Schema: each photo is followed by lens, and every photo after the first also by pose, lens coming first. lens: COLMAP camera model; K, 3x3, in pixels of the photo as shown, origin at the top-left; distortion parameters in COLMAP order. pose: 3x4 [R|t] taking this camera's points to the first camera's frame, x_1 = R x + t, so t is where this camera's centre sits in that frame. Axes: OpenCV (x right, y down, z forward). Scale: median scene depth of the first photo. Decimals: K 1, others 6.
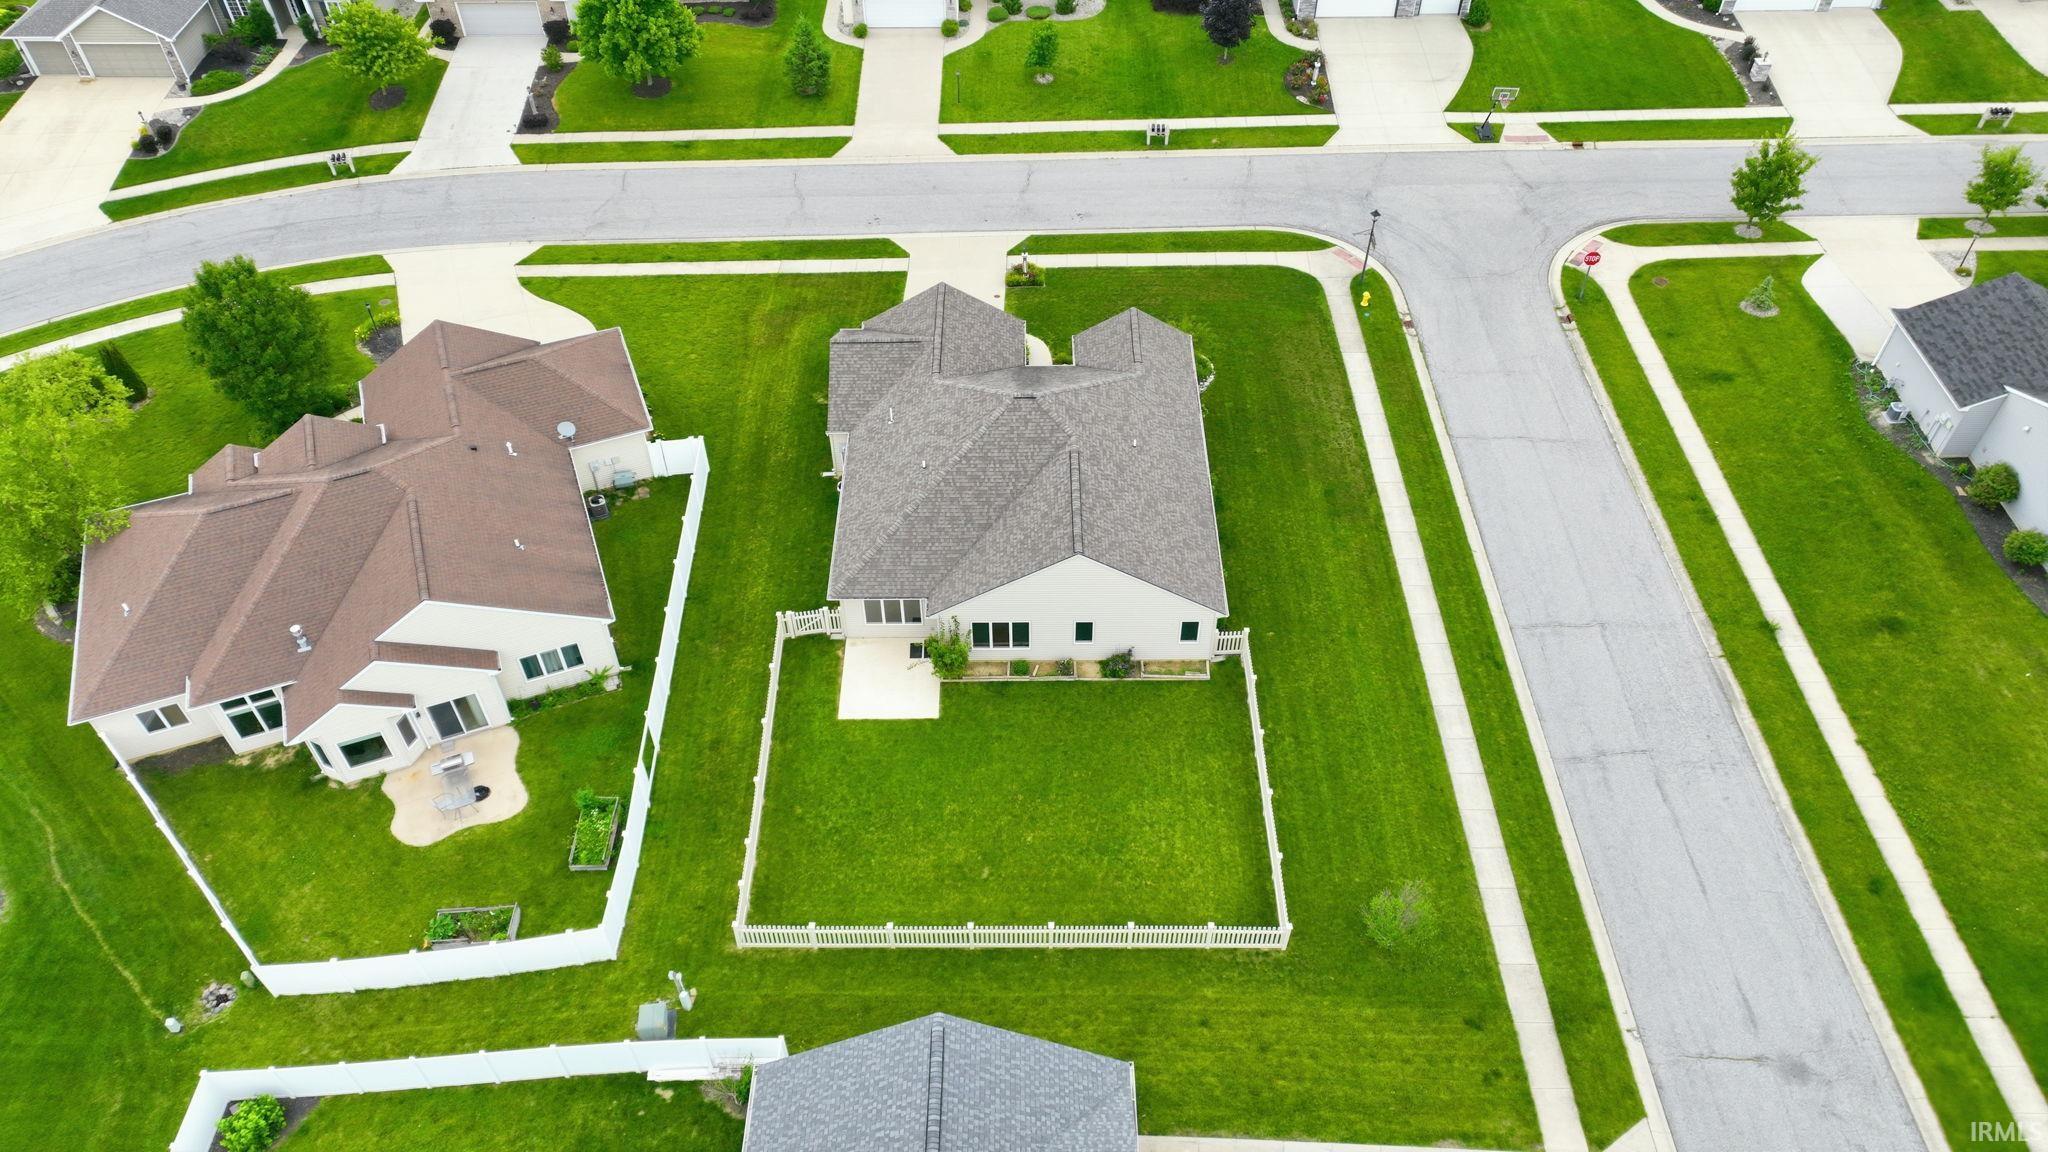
lens RADIAL K [[1459.8, 0, 1020.0], [0, 1459.8, 577.5], [0, 0, 1]] dist [0.010809, 0.011451]
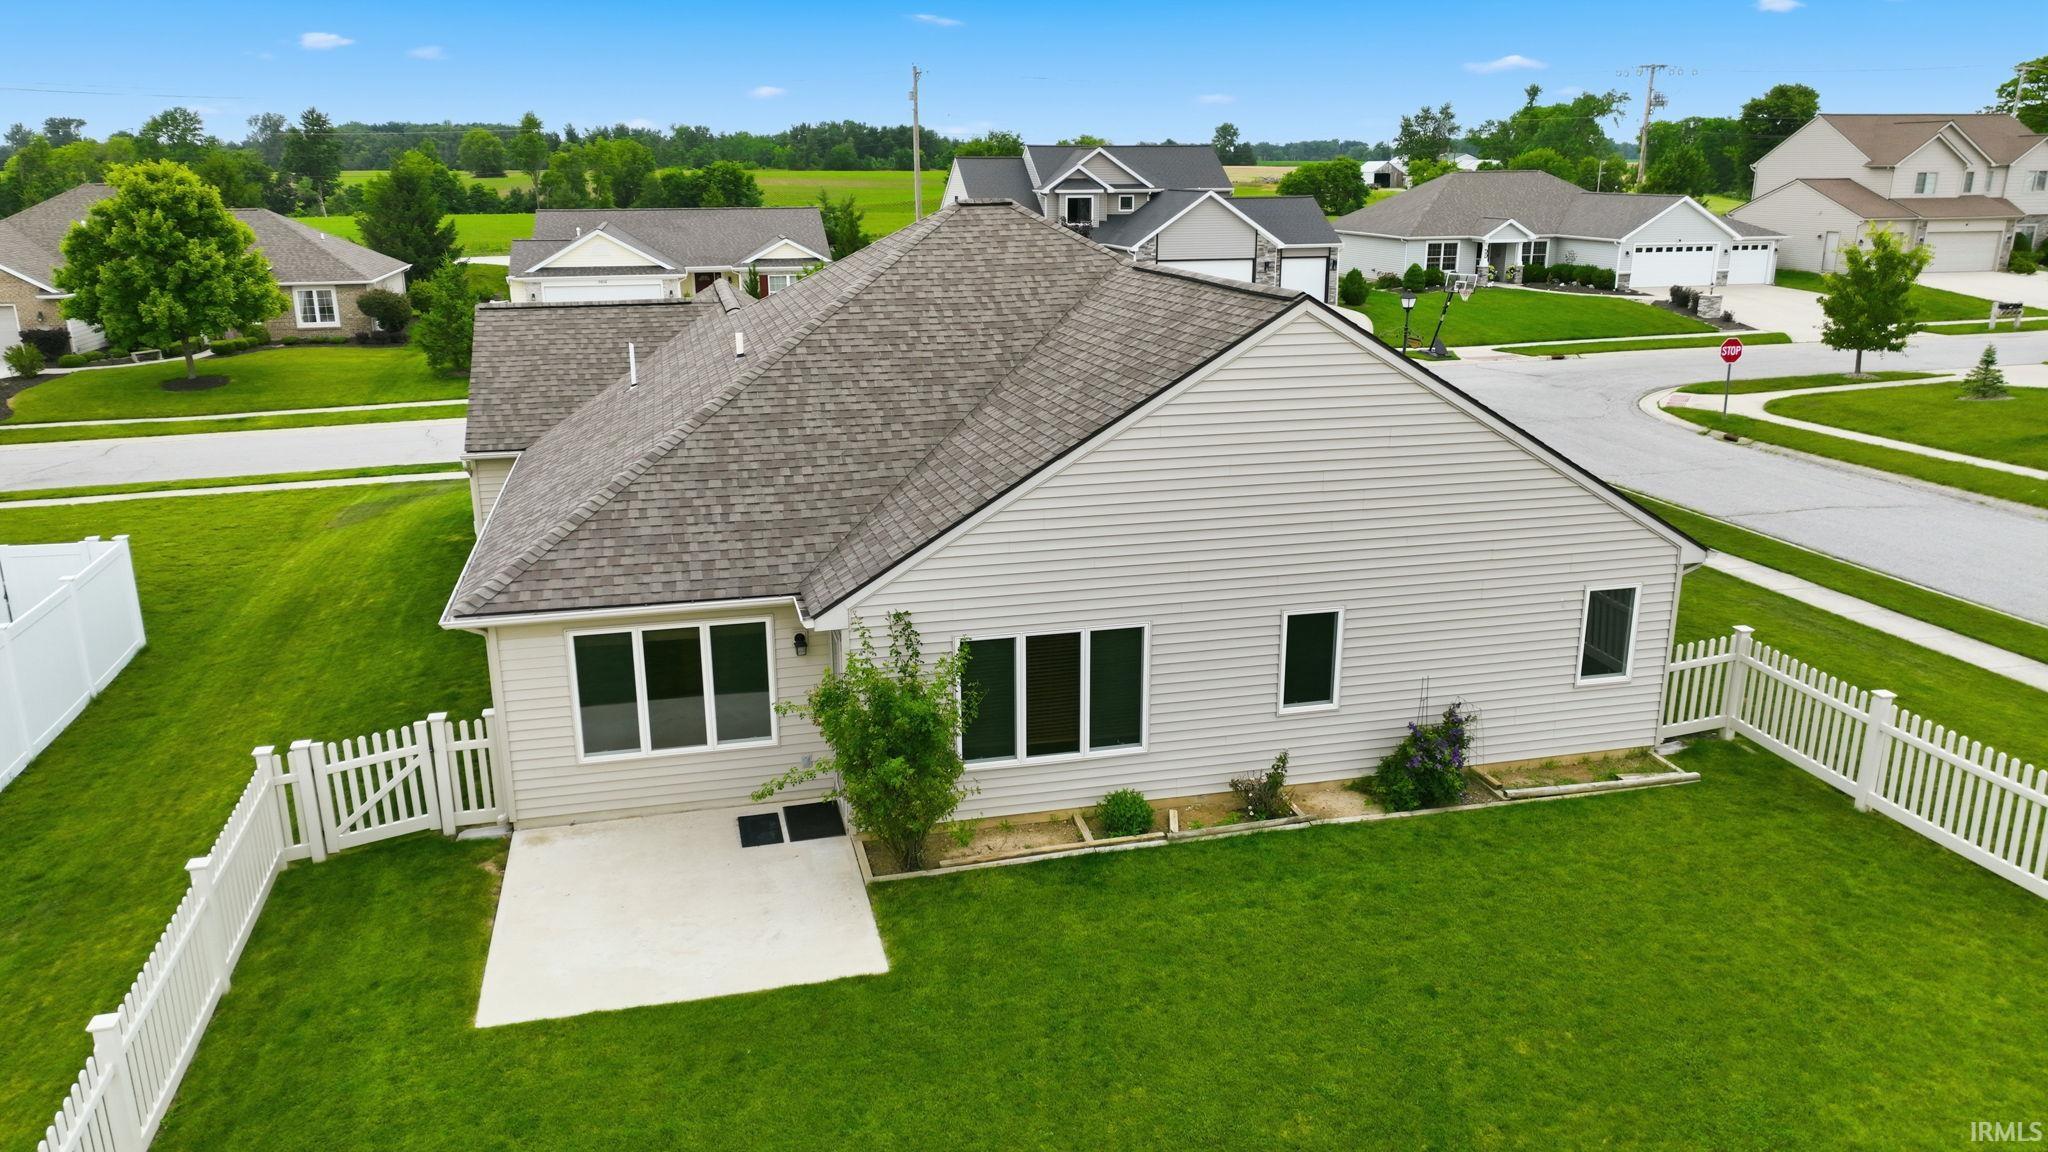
lens RADIAL K [[1459.8, 0, 1027.3], [0, 1459.8, 574.9], [0, 0, 1]] dist [0.010809, 0.011451]
pose [[0.971911, -0.064205, 0.226421, -0.083808], [0.166746, 0.866792, -0.469966, 0.156665], [-0.166086, 0.494520, 0.853150, 0.723720]]
